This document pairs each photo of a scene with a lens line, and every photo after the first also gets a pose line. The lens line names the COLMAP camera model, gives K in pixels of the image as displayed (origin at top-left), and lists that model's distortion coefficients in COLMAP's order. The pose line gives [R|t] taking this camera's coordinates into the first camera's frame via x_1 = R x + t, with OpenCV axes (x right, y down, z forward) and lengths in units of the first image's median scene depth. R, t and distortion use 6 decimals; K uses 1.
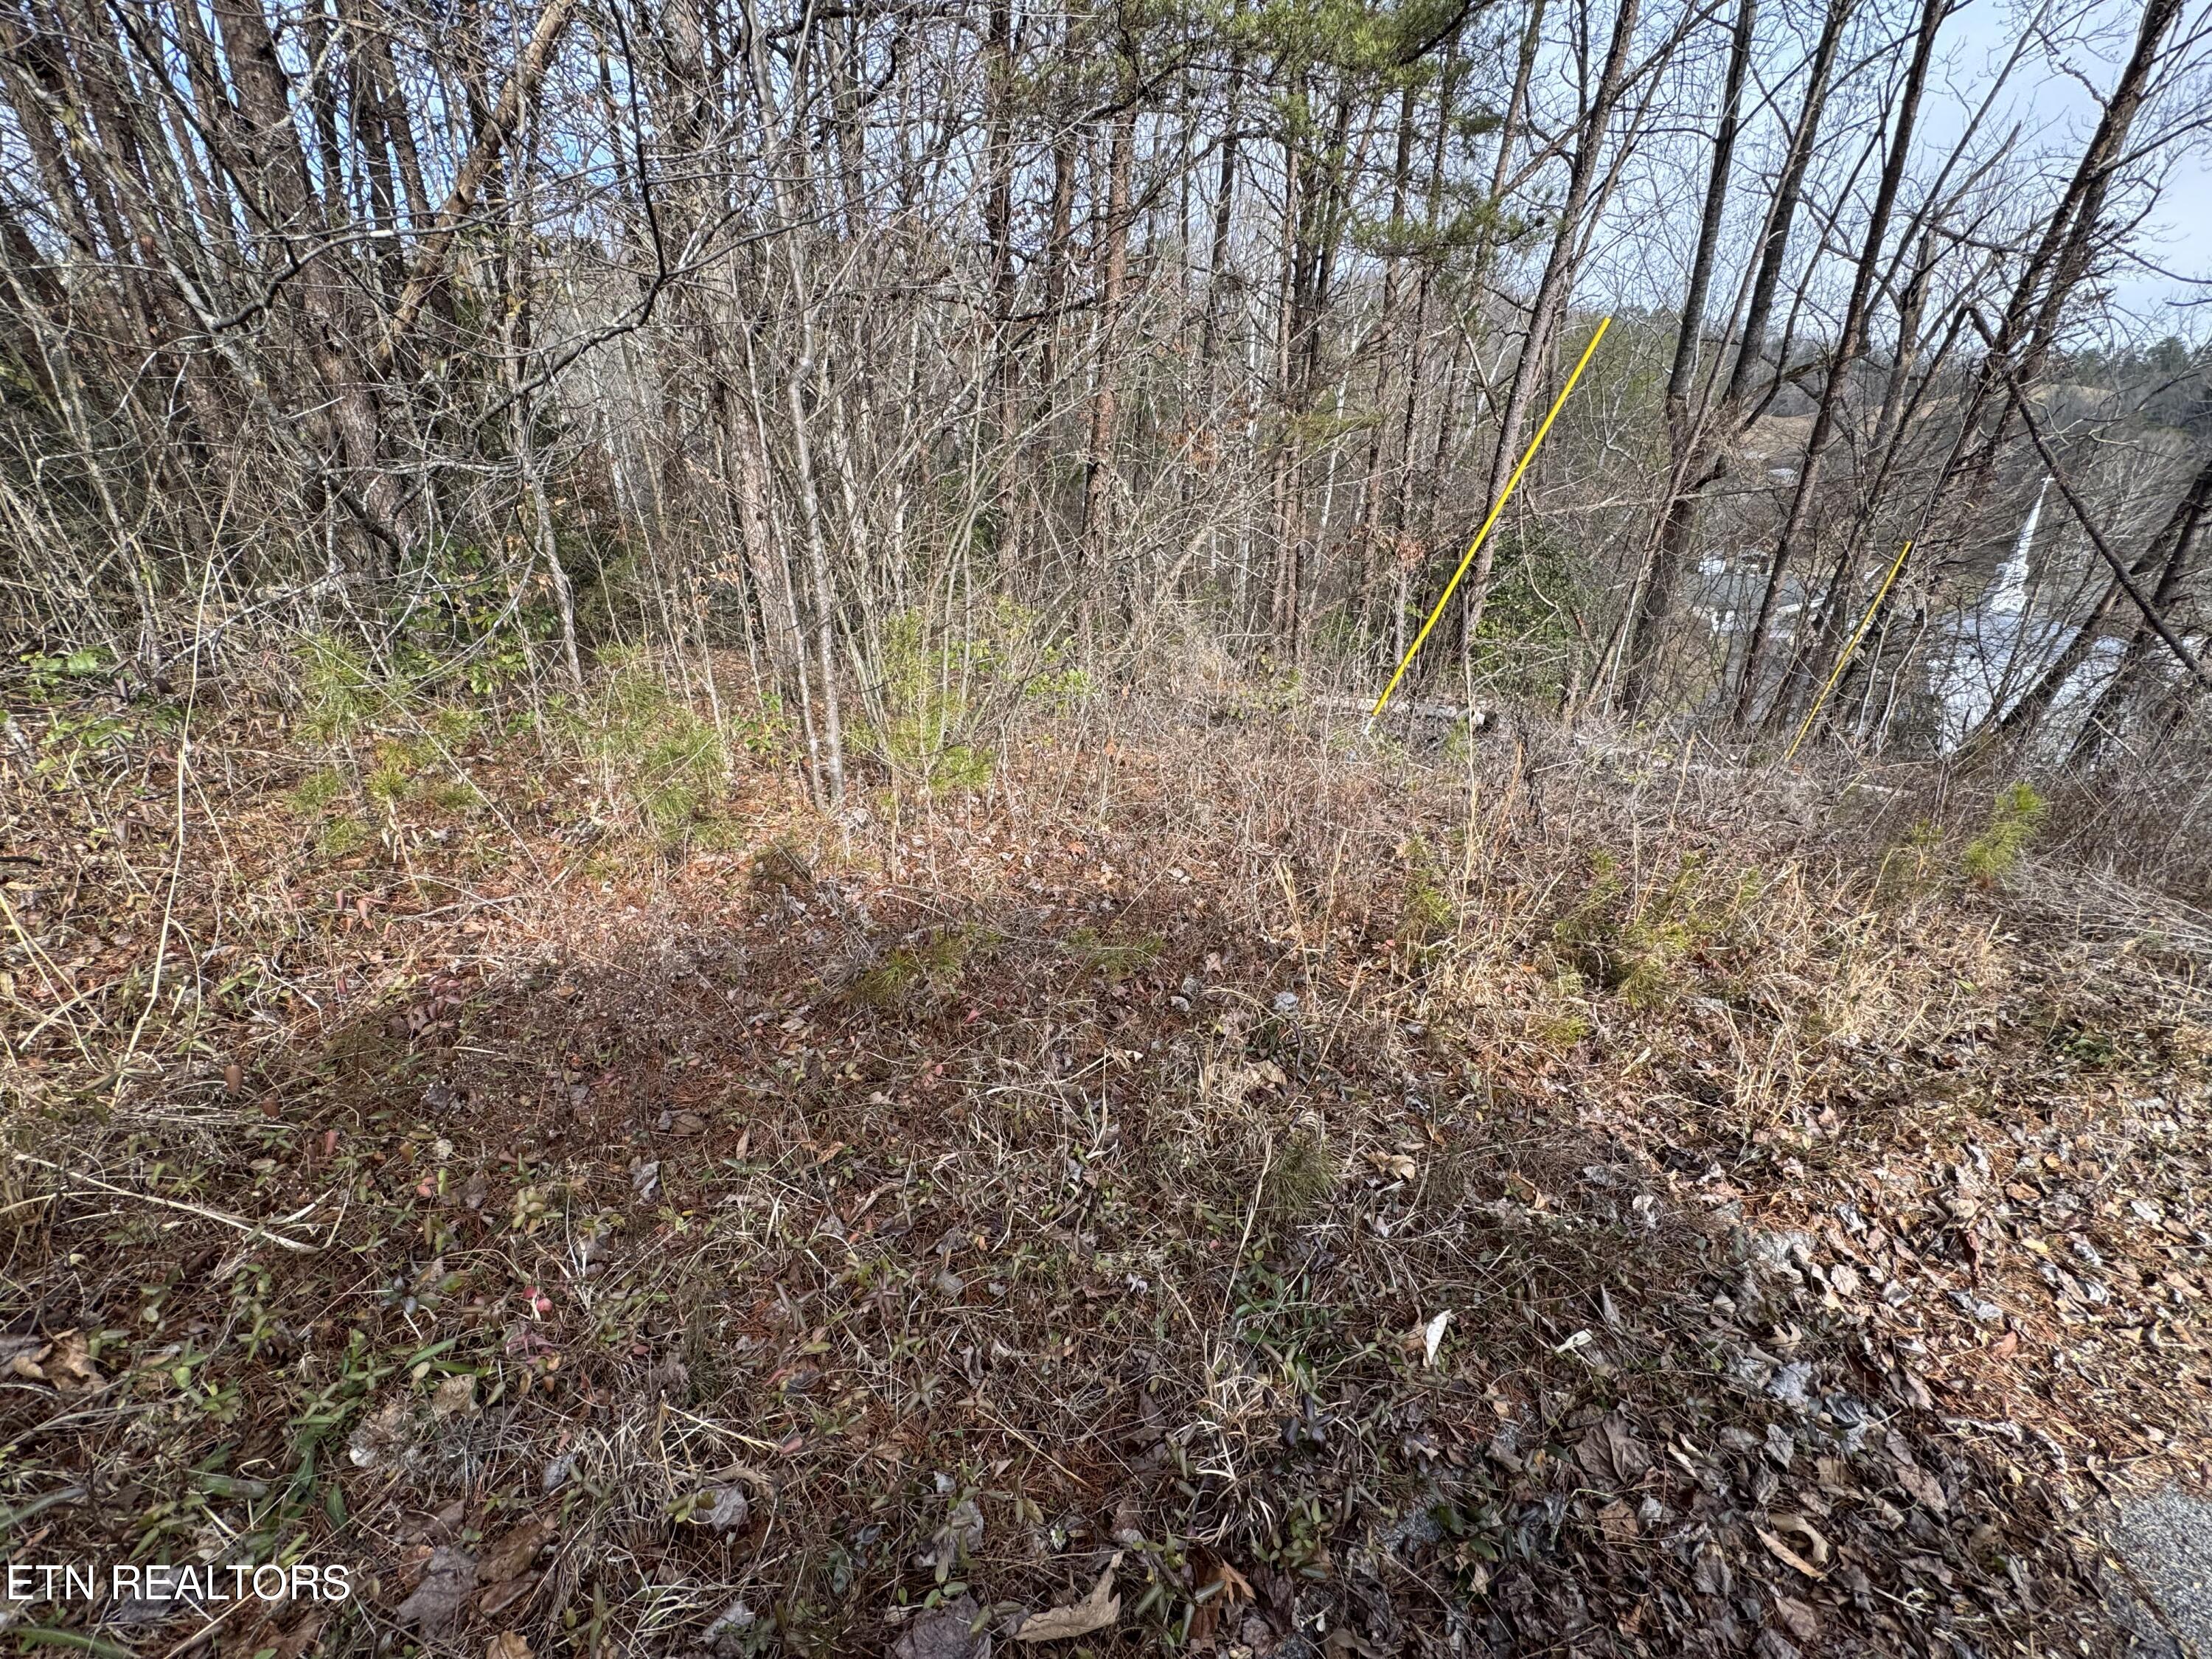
lens RADIAL K [[900.8, 0, 1103.2], [0, 900.8, 831.6], [0, 0, 1]] dist [0.002530, 0.000379]
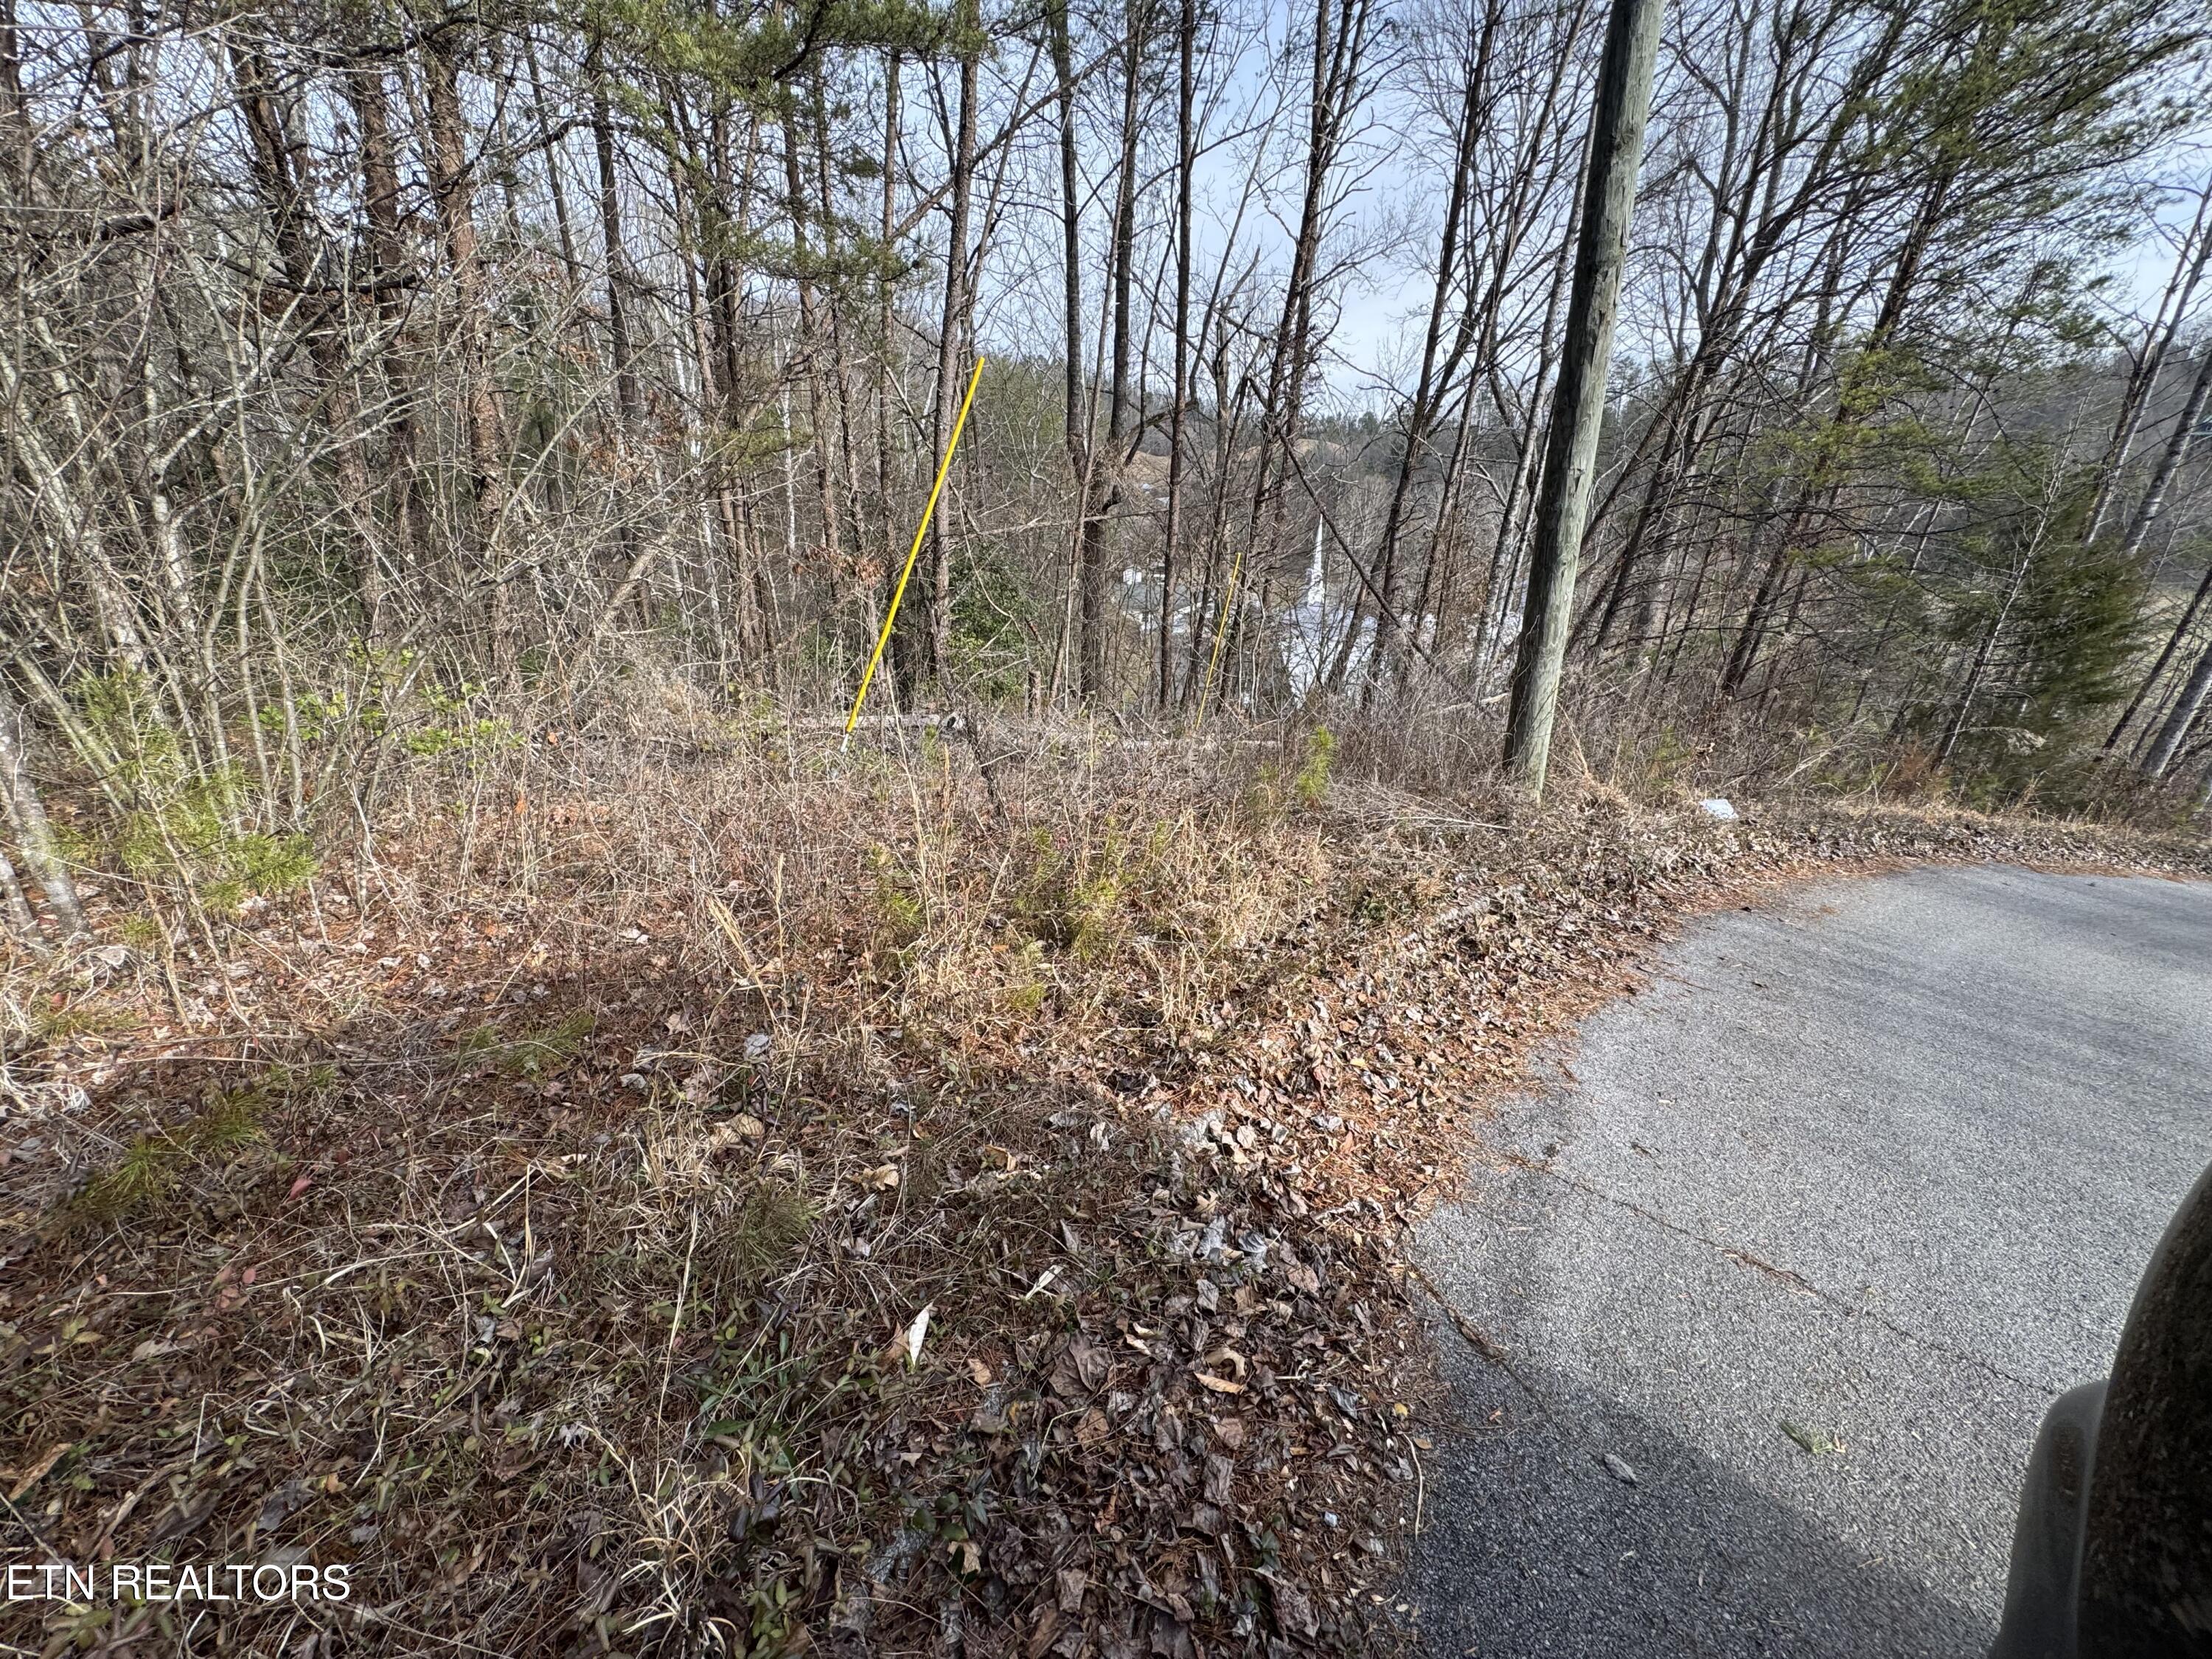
lens RADIAL K [[900.8, 0, 1103.2], [0, 900.8, 831.6], [0, 0, 1]] dist [0.002530, 0.000379]
pose [[0.851368, -0.170832, 0.495972, 0.103603], [0.181044, 0.983081, 0.027838, 0.012829], [-0.492336, 0.066092, 0.867892, -0.006029]]
